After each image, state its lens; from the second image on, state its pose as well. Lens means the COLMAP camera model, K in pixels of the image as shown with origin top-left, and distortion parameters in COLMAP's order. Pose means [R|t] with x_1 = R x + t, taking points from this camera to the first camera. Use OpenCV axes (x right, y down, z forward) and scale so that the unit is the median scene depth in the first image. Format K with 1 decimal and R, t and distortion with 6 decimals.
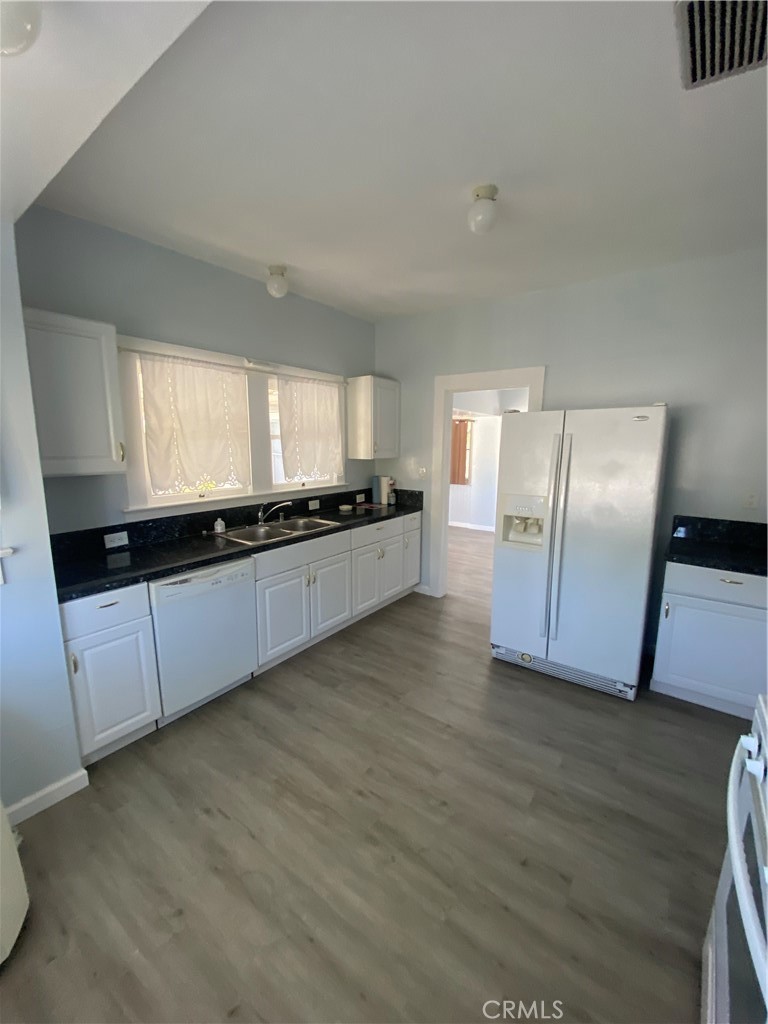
lens RADIAL K [[418.4, 0, 384.5], [0, 418.4, 509.0], [0, 0, 1]] dist [-0.044568, -0.001616]
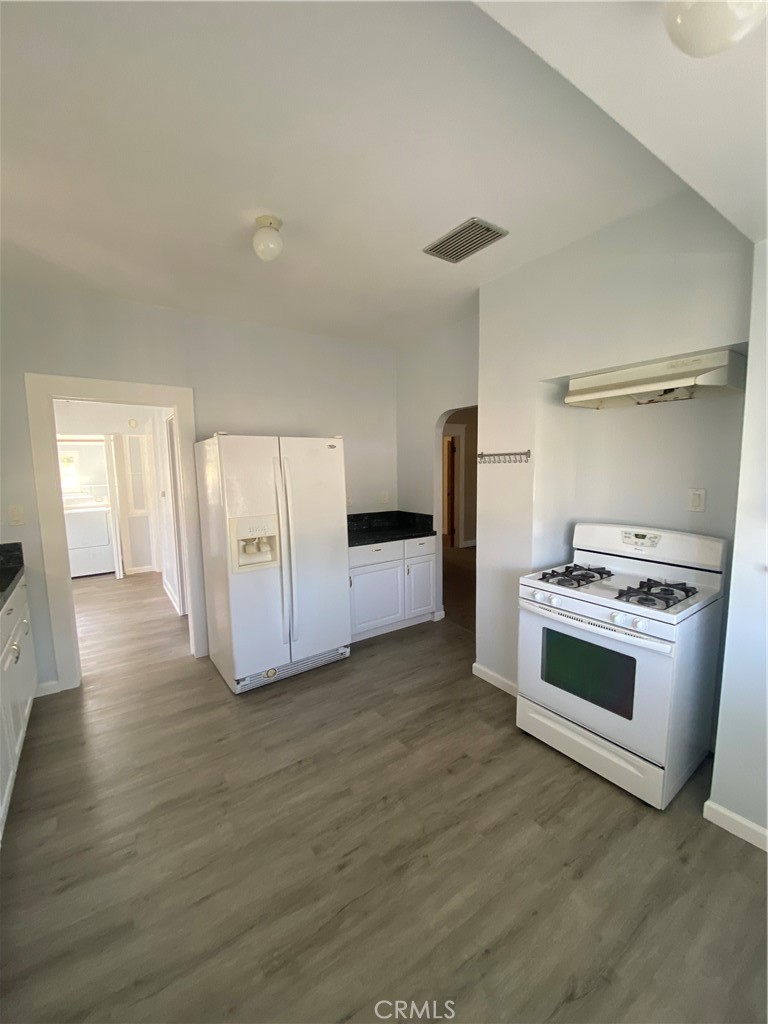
lens RADIAL K [[418.4, 0, 383.2], [0, 418.4, 512.0], [0, 0, 1]] dist [-0.044568, -0.001616]
pose [[0.302819, -0.138649, 0.942909, -0.734275], [0.186359, 0.978877, 0.084088, -0.099486], [-0.934650, 0.150256, 0.322261, 0.525789]]
